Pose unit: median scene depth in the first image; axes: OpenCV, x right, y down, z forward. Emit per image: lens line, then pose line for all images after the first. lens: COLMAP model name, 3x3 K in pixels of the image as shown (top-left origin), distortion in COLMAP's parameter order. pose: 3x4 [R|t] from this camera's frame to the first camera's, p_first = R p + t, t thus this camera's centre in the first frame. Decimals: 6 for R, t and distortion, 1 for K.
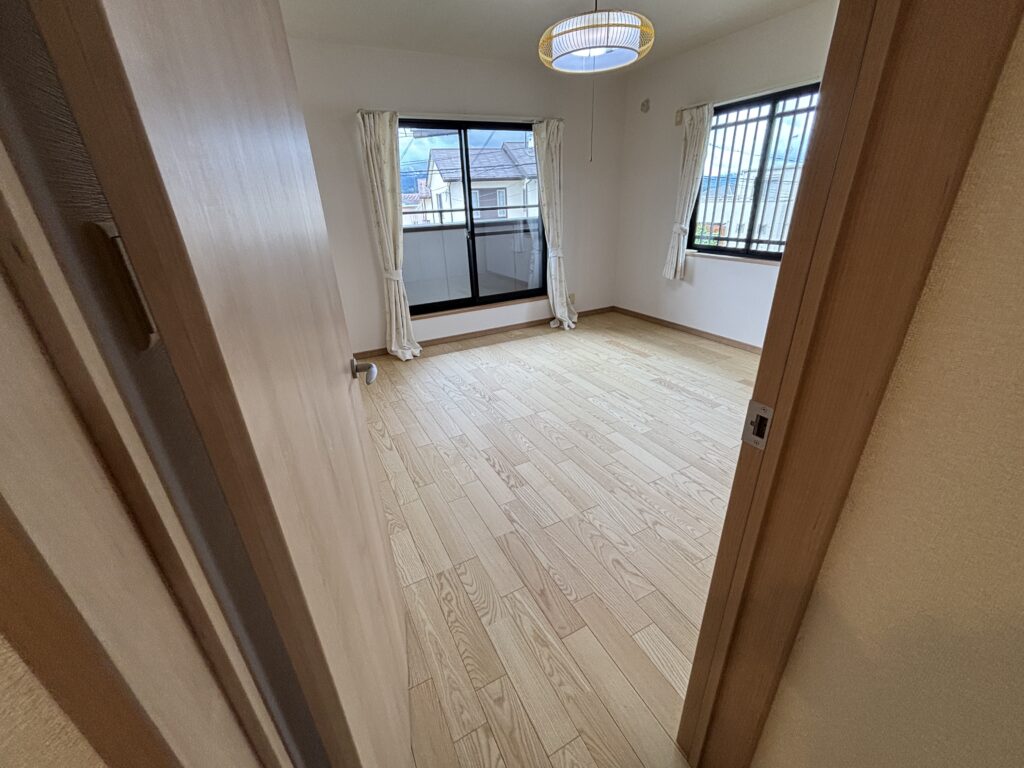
lens RADIAL K [[410.7, 0, 516.7], [0, 410.7, 387.6], [0, 0, 1]] dist [0.001836, 0.000152]
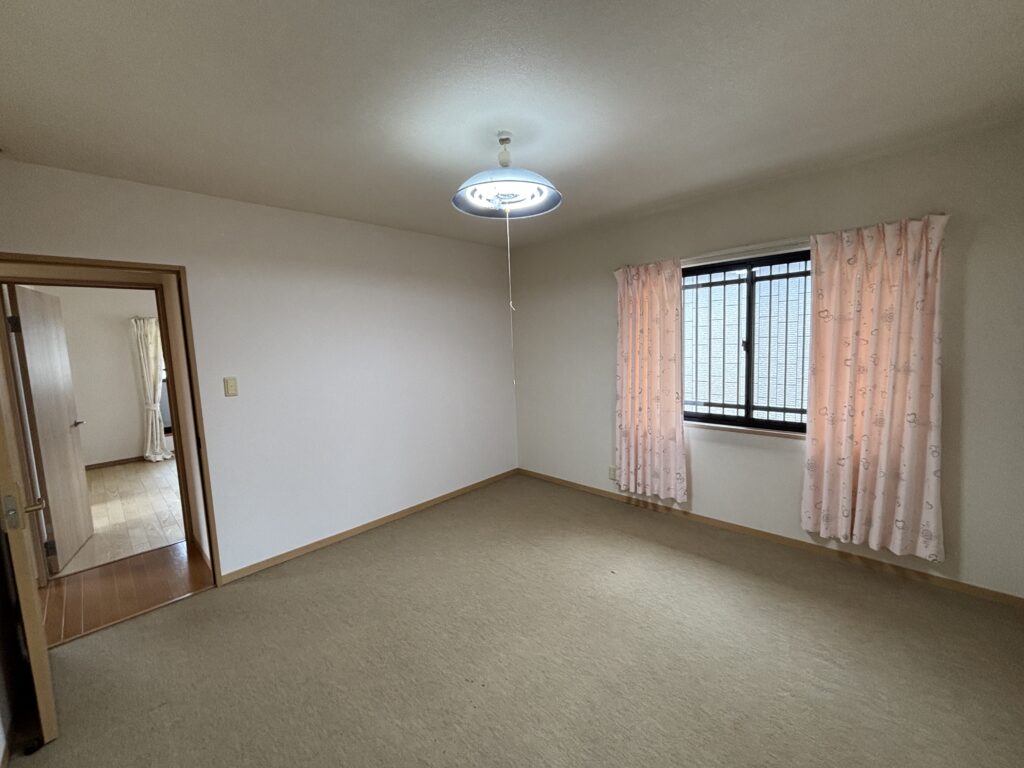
lens RADIAL K [[410.7, 0, 508.3], [0, 410.7, 378.7], [0, 0, 1]] dist [0.001836, 0.000152]
pose [[0.949790, -0.027671, 0.311663, -0.167796], [0.130235, 0.940658, -0.313372, -0.224402], [-0.284497, 0.338227, 0.897031, 0.386976]]
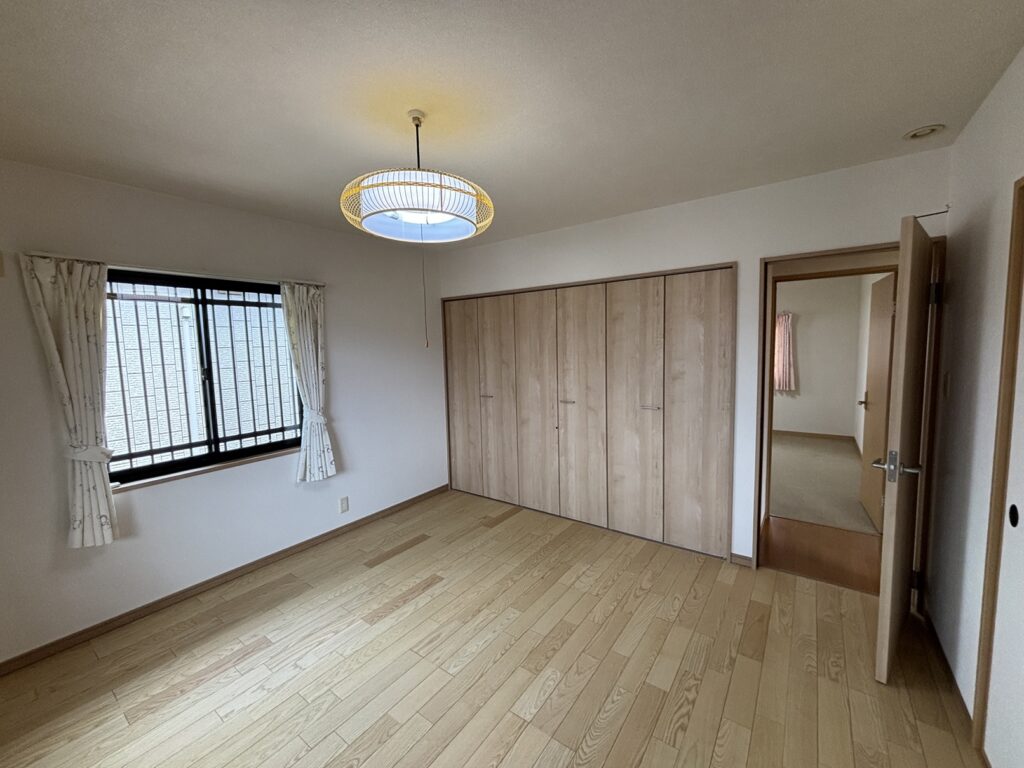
lens RADIAL K [[410.7, 0, 521.8], [0, 410.7, 376.0], [0, 0, 1]] dist [0.001836, 0.000152]
pose [[-0.445097, -0.012778, 0.895391, -0.382983], [0.409886, 0.886096, 0.216398, -0.415550], [-0.796168, 0.463326, -0.389161, 0.826811]]
